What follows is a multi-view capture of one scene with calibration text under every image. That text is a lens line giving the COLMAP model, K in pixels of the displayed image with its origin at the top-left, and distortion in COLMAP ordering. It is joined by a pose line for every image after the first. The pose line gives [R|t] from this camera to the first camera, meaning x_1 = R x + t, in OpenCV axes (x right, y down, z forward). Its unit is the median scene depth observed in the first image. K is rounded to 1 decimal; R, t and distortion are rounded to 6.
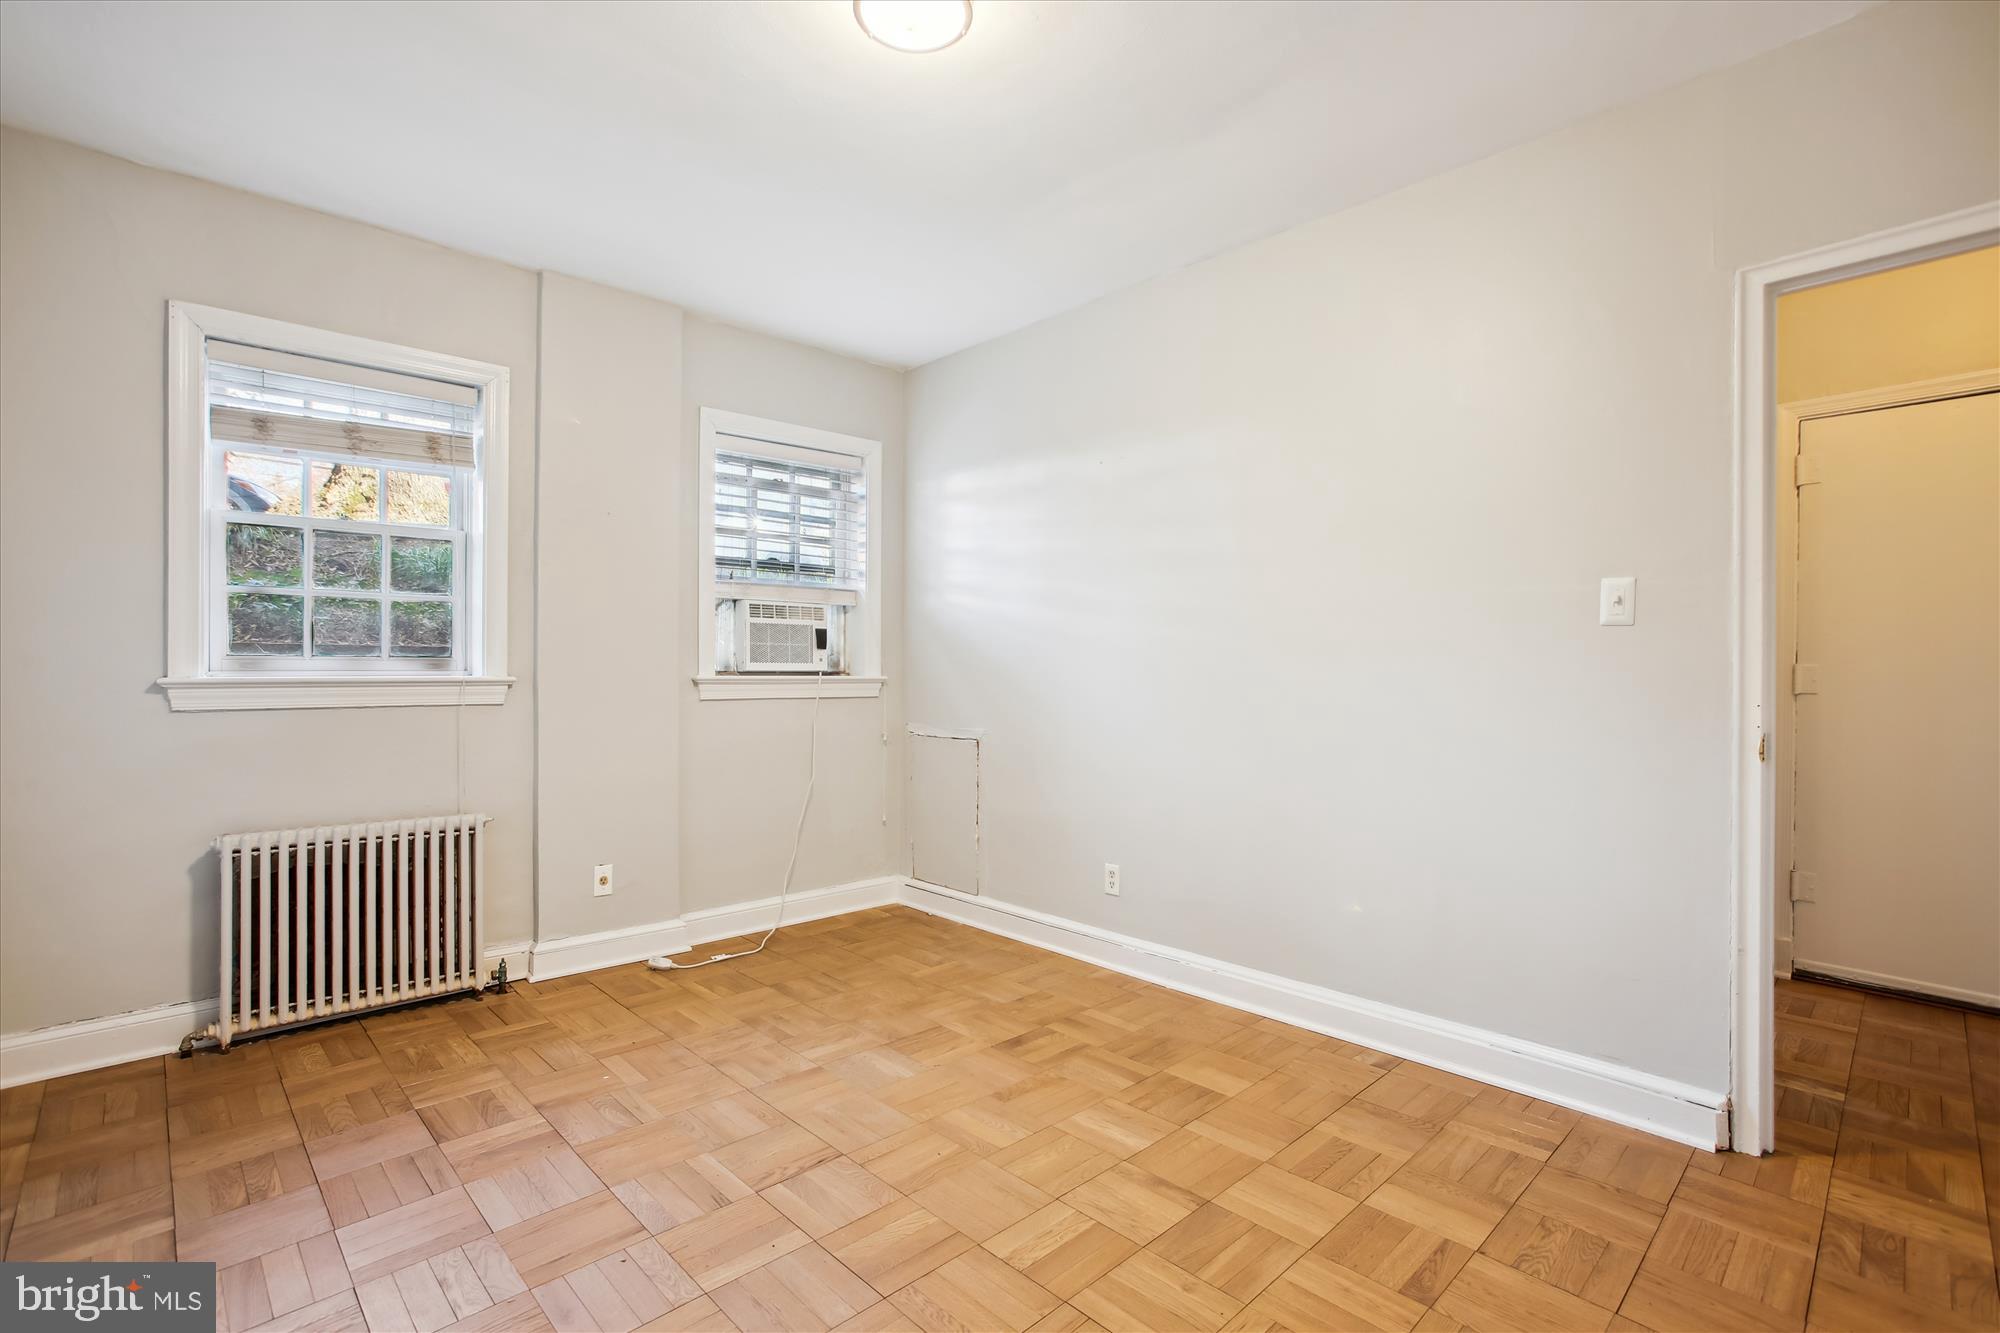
lens RADIAL K [[918.3, 0, 993.8], [0, 918.3, 662.3], [0, 0, 1]] dist [-0.004481, 0.002435]
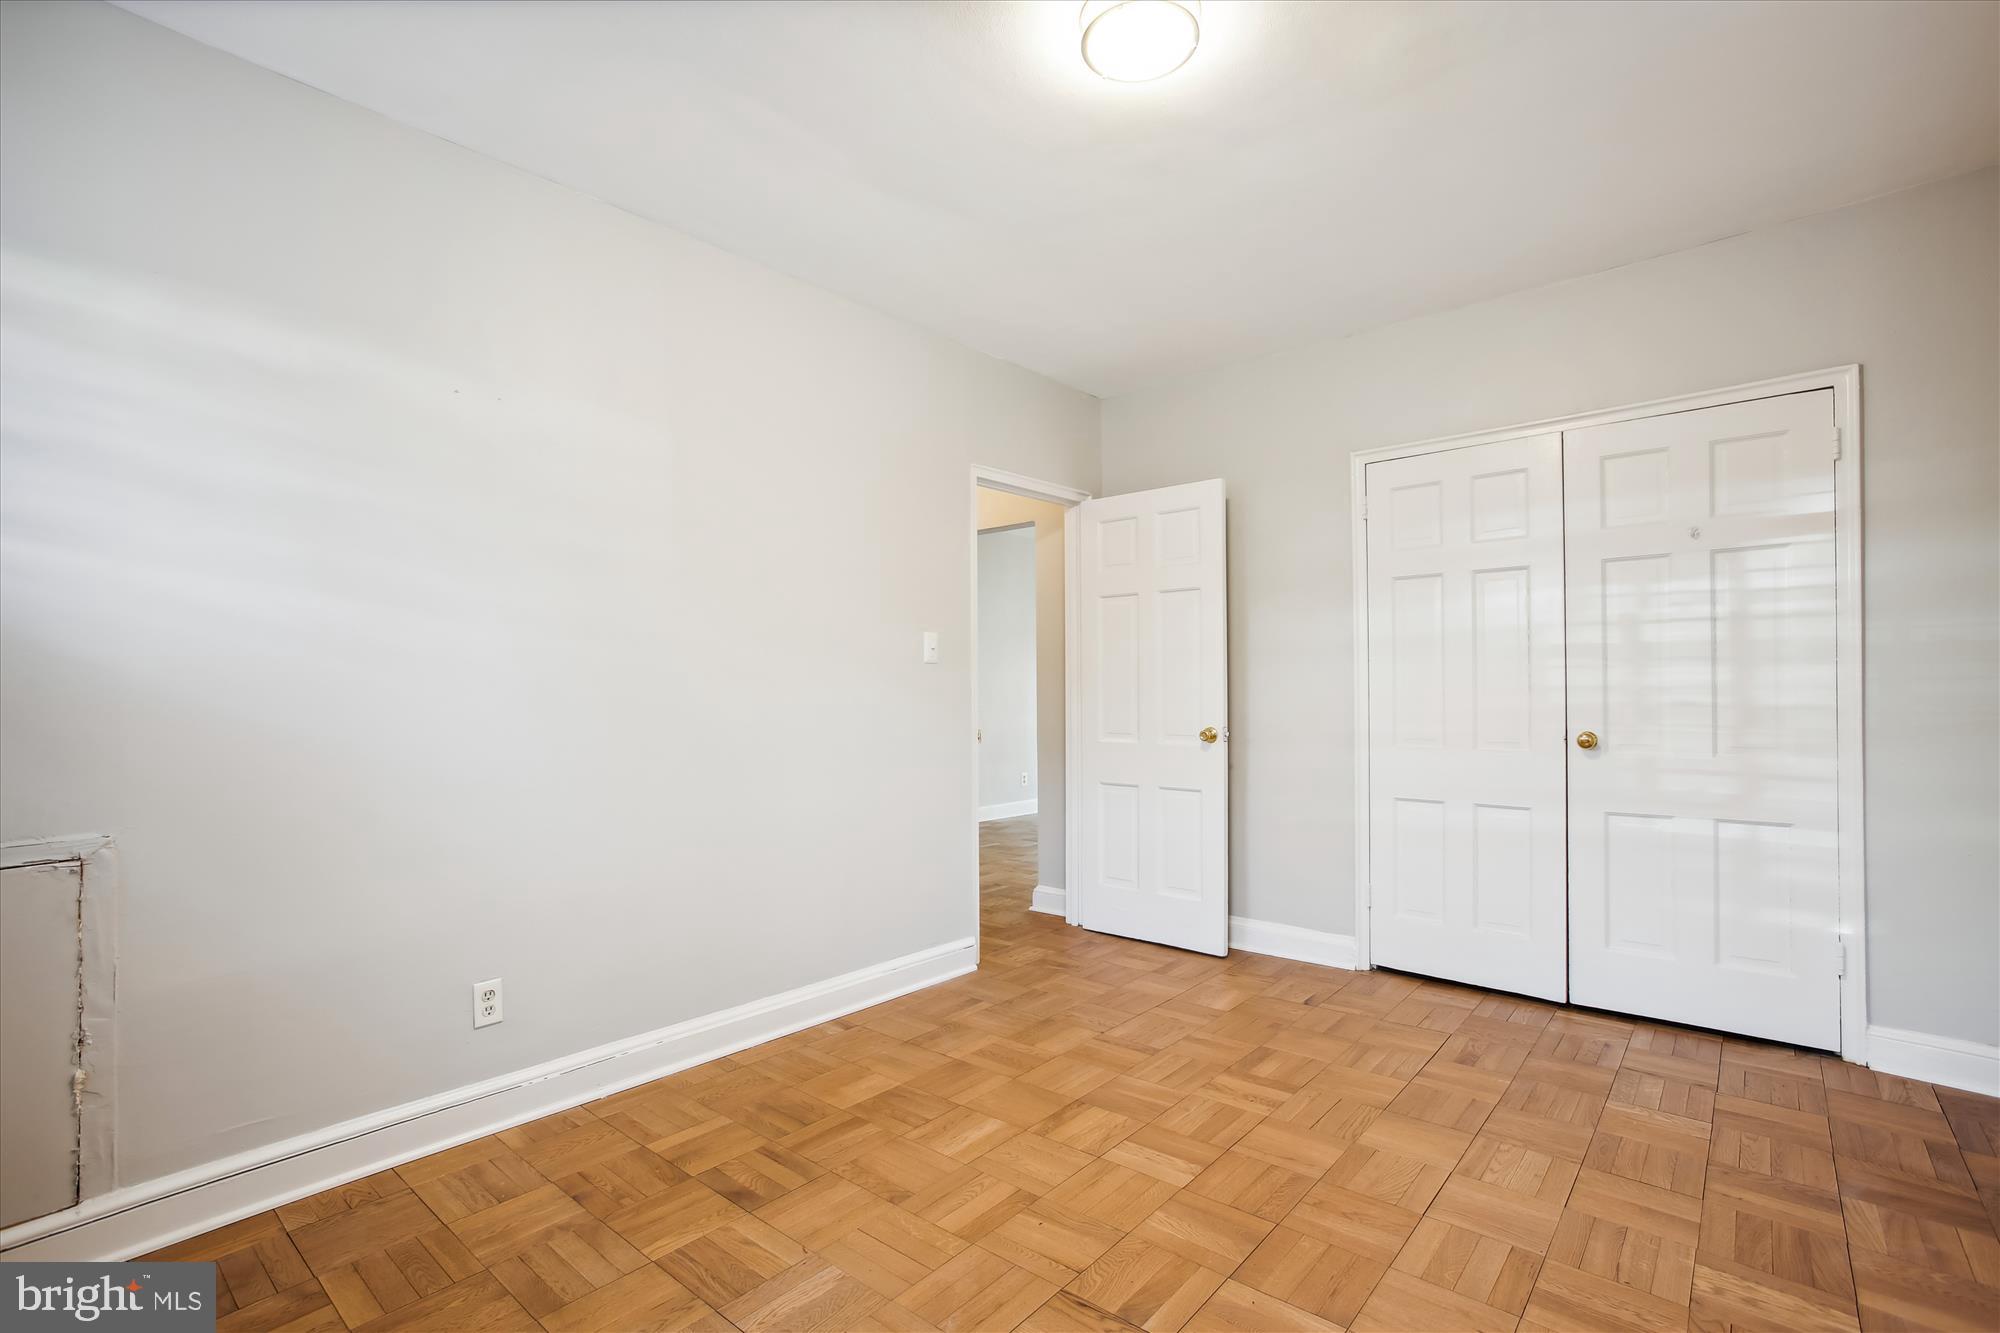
lens RADIAL K [[918.3, 0, 994.3], [0, 918.3, 679.5], [0, 0, 1]] dist [-0.004481, 0.002435]
pose [[-0.076216, 0.012653, 0.997011, -0.753664], [0.004086, 0.999915, -0.012378, 0.005451], [-0.997083, 0.003130, -0.076261, 0.865253]]
